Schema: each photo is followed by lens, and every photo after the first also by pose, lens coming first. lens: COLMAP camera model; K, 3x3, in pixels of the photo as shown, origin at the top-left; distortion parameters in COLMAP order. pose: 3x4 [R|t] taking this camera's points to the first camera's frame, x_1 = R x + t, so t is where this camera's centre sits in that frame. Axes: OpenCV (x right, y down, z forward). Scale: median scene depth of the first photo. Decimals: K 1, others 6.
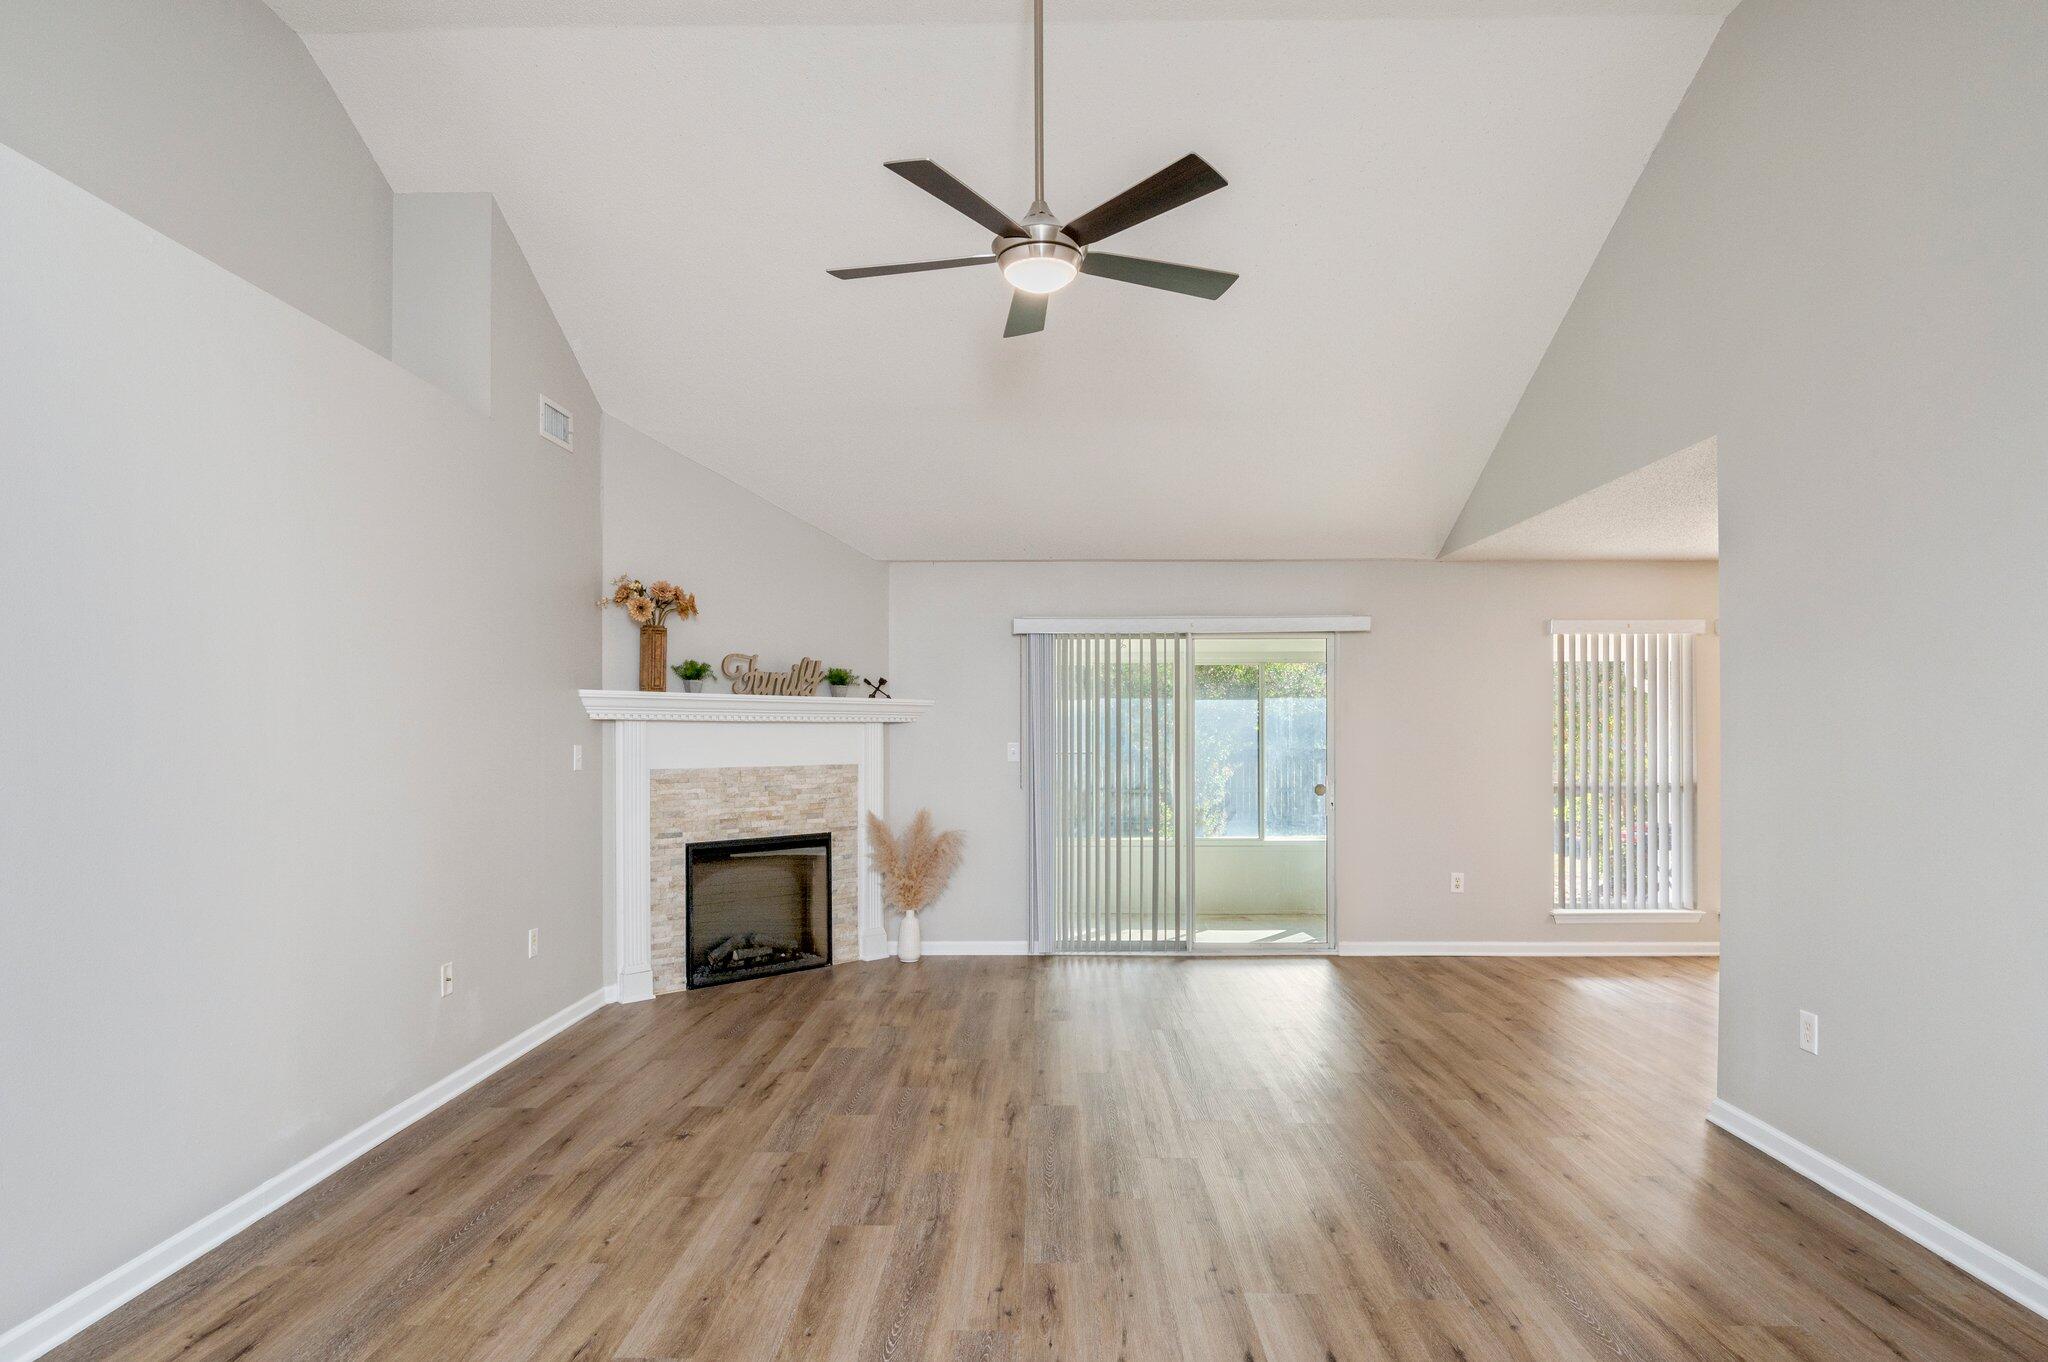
lens RADIAL K [[1128.4, 0, 1010.2], [0, 1128.4, 729.7], [0, 0, 1]] dist [-0.009607, 0.000774]
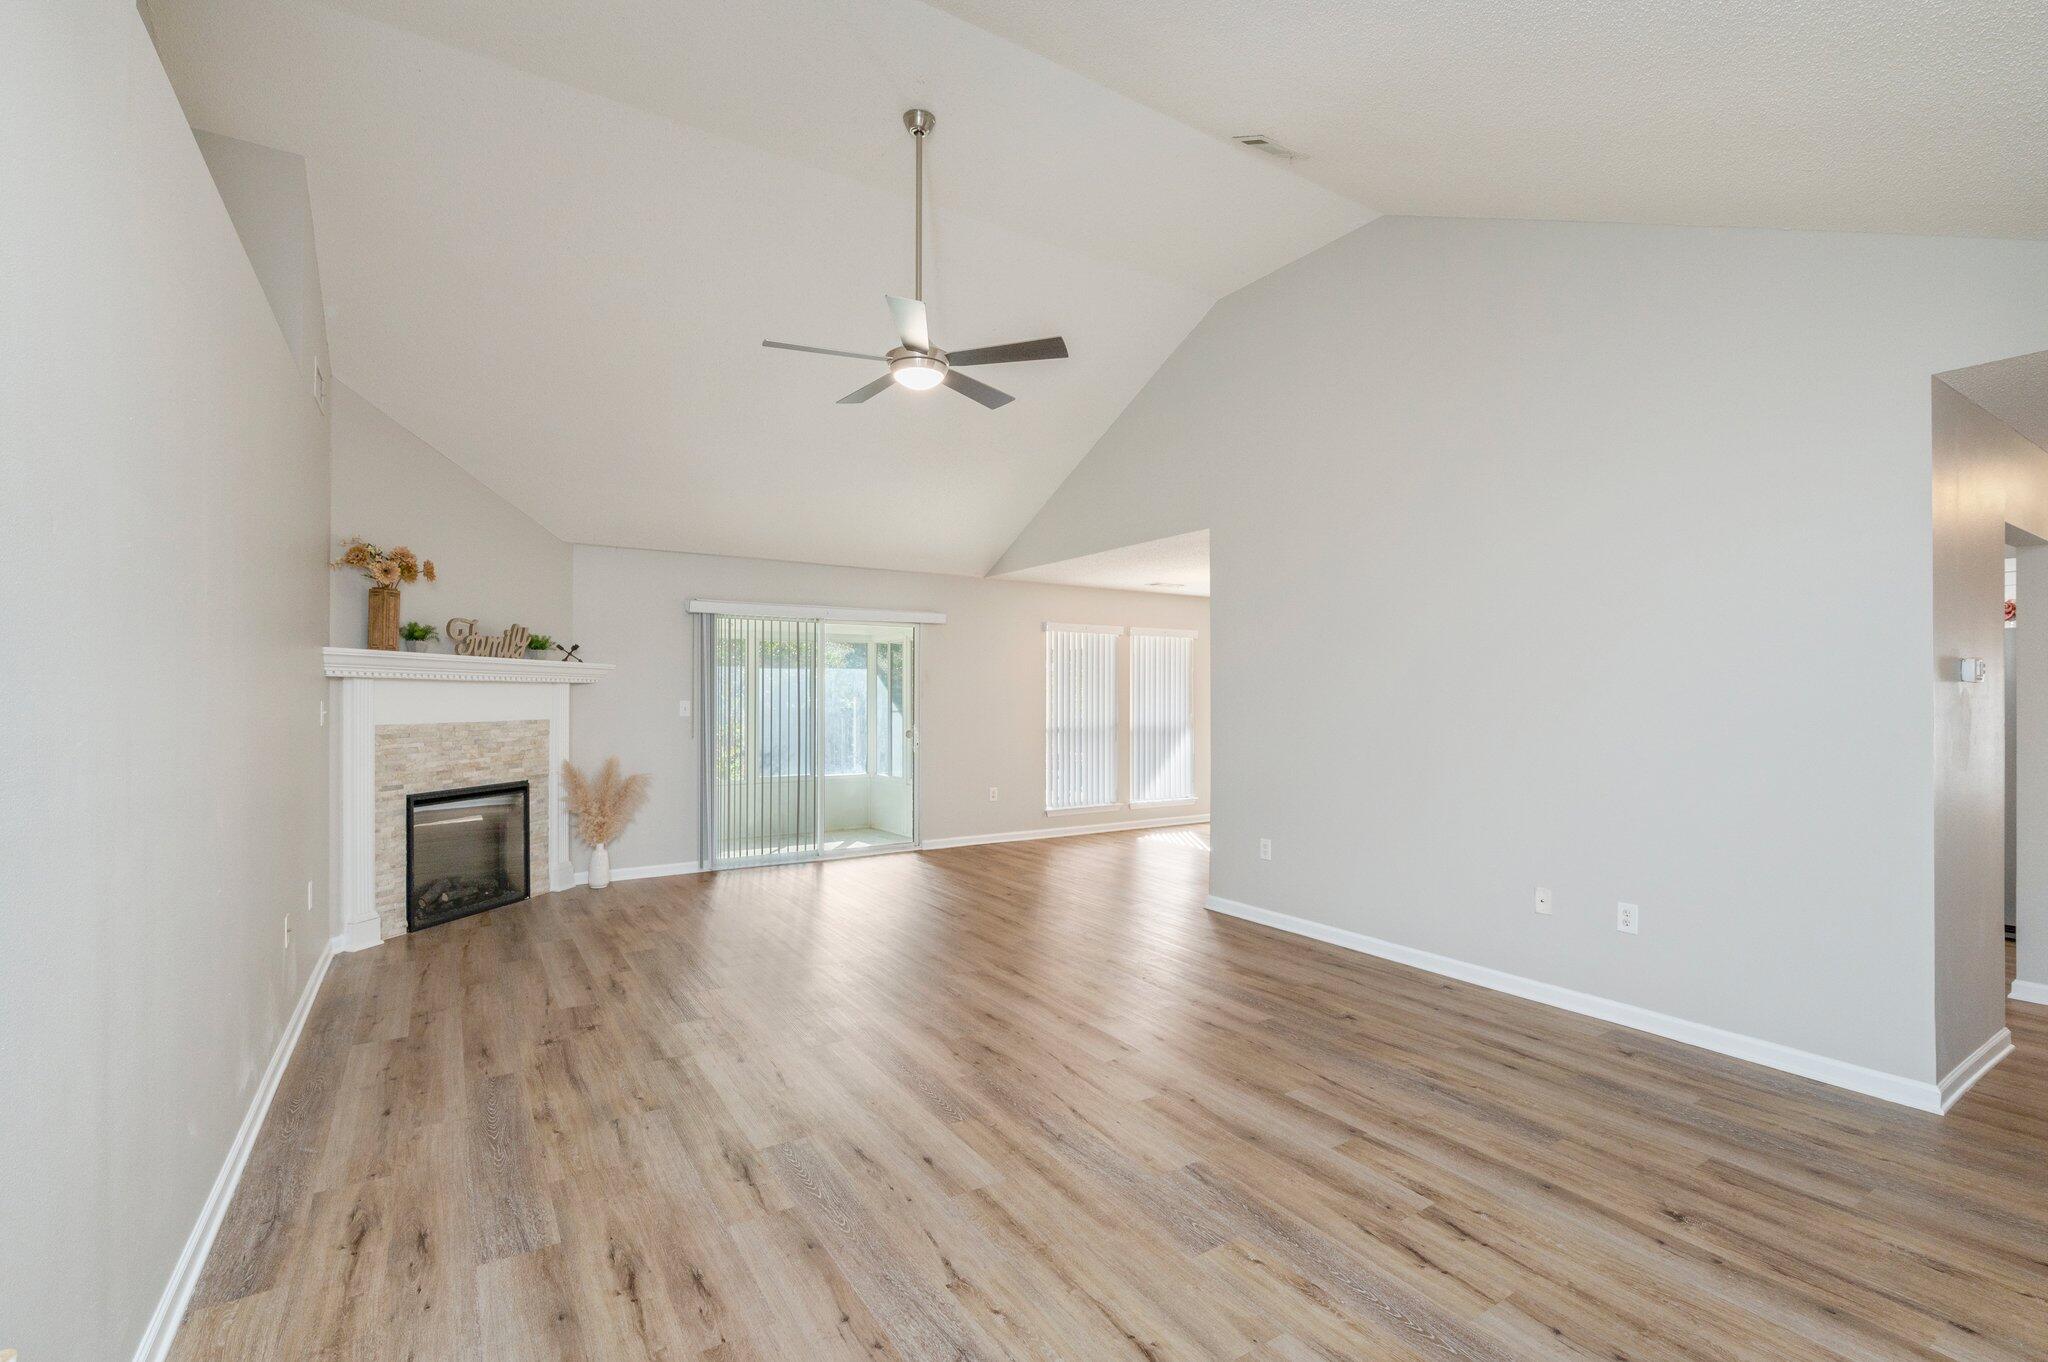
lens RADIAL K [[920.4, 0, 1016.2], [0, 920.4, 693.2], [0, 0, 1]] dist [-0.004665, -0.001089]
pose [[0.829353, 0.005041, 0.558702, -0.296045], [-0.004145, 0.999987, -0.002869, 0.005523], [-0.558709, 0.000063, 0.829364, -0.036011]]
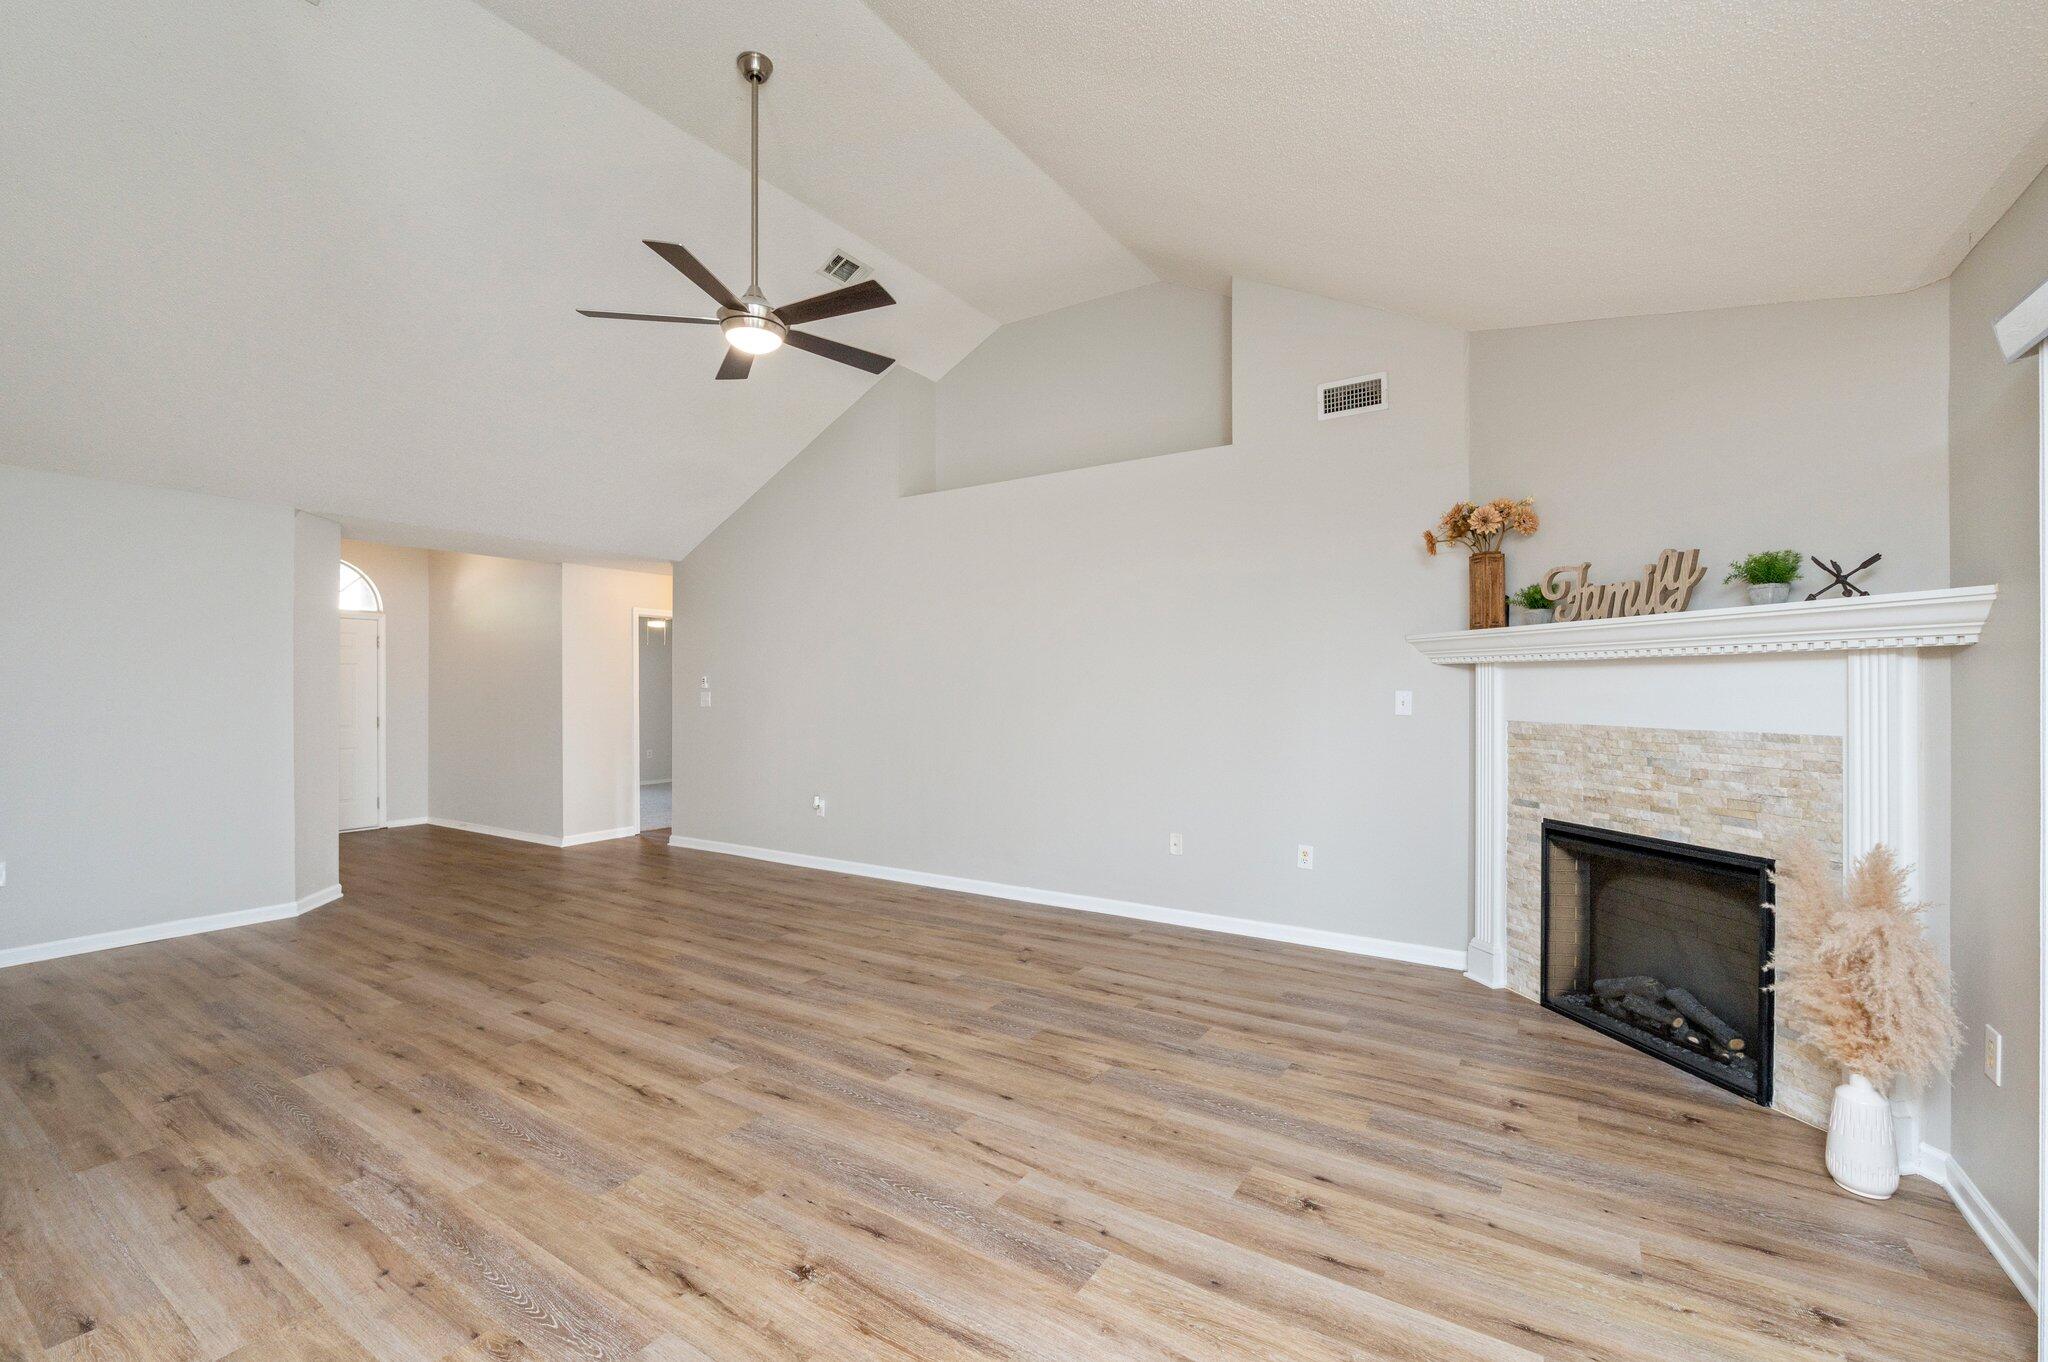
lens RADIAL K [[844.7, 0, 1020.1], [0, 844.7, 687.6], [0, 0, 1]] dist [-0.006770, -0.000423]
pose [[-0.517415, 0.001288, -0.855734, 0.404121], [0.004941, 0.999987, -0.001482, 0.009142], [0.855720, -0.004995, -0.517414, 0.994894]]
